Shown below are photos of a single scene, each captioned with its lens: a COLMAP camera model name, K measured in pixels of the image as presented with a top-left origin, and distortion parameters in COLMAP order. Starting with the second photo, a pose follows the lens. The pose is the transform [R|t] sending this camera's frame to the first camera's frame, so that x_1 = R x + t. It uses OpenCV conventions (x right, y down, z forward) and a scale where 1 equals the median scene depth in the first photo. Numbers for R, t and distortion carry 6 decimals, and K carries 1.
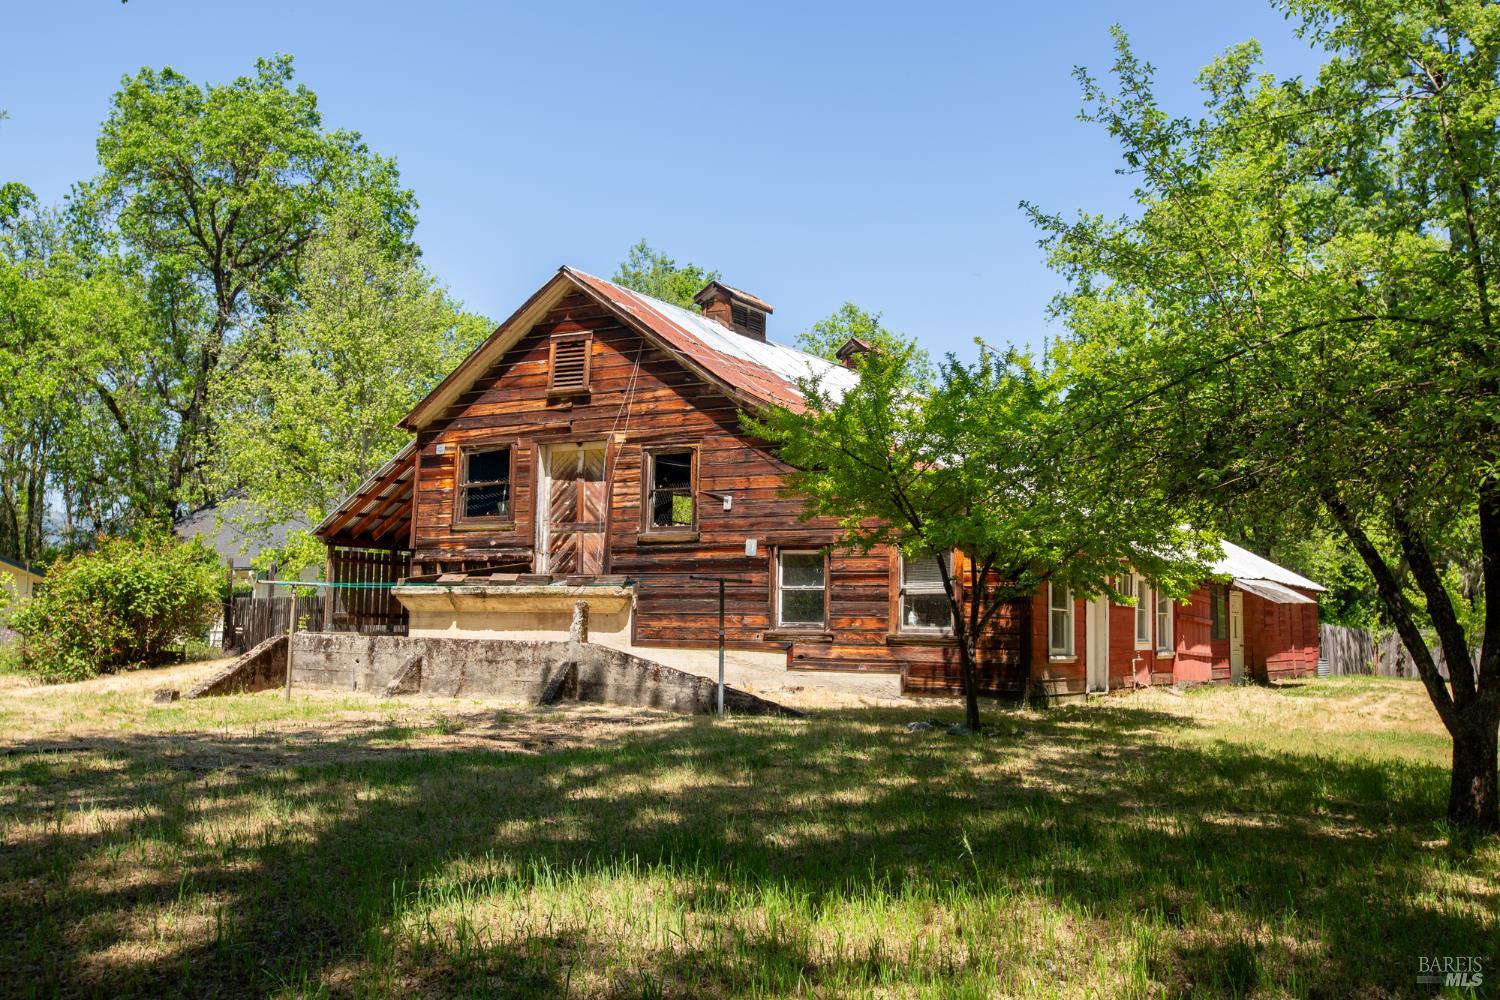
lens RADIAL K [[1468.6, 0, 749.3], [0, 1468.6, 501.4], [0, 0, 1]] dist [0.006372, 0.000000]
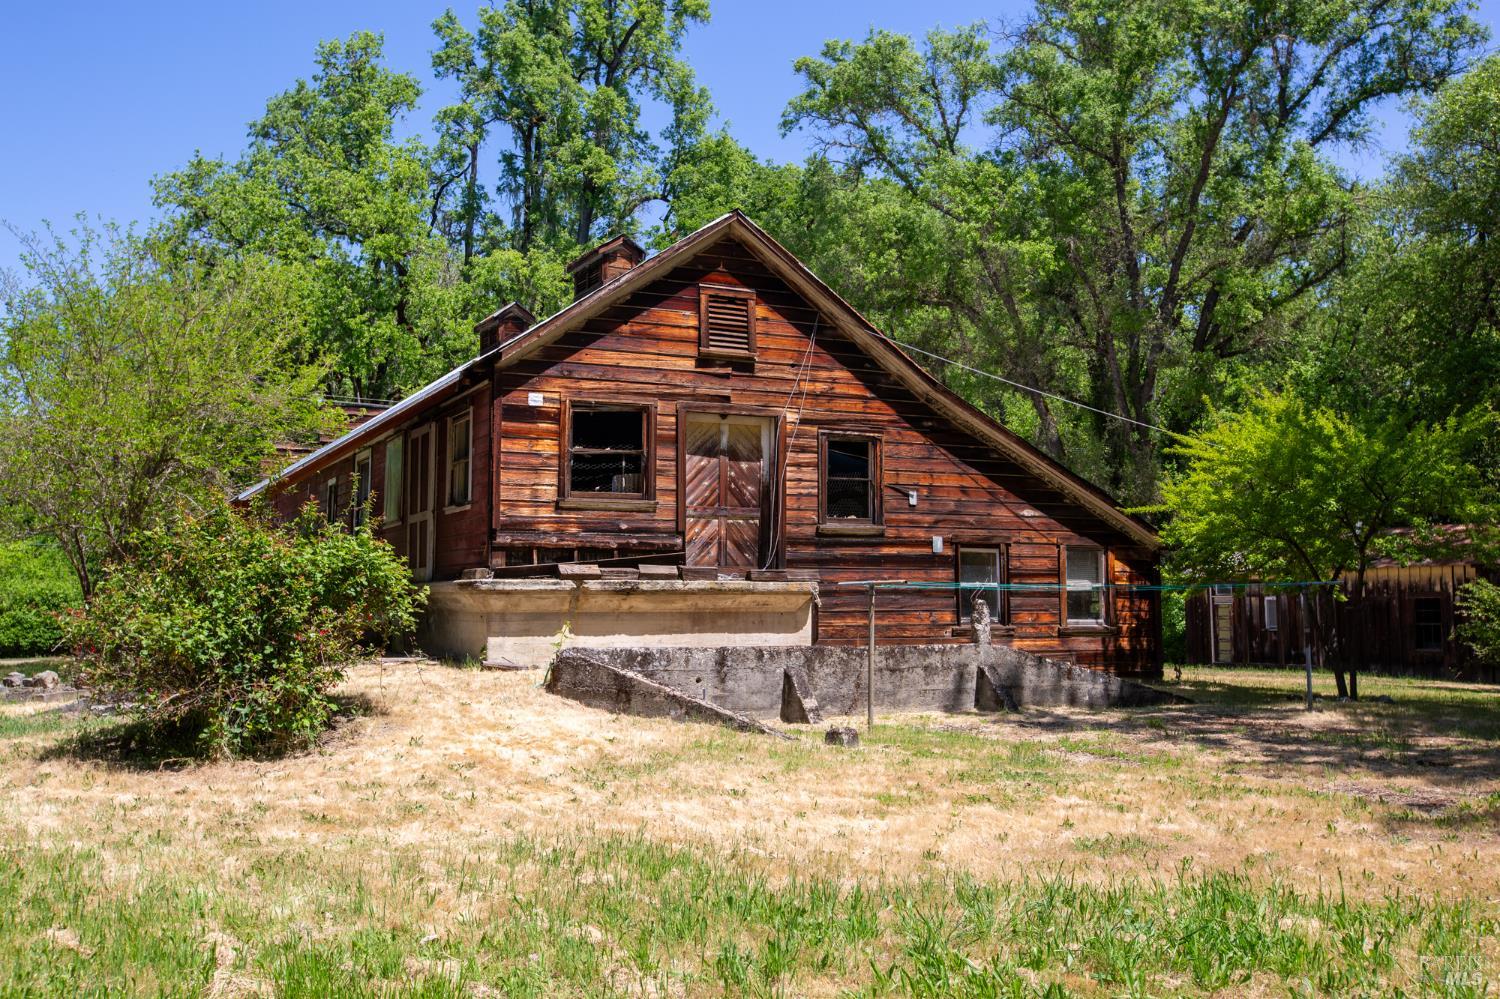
lens RADIAL K [[1468.6, 0, 749.9], [0, 1468.6, 496.4], [0, 0, 1]] dist [0.006372, 0.000000]
pose [[0.517728, 0.048420, 0.854174, -0.872910], [-0.062187, 0.997886, -0.018874, 0.024176], [-0.853282, -0.043348, 0.519644, 0.554745]]
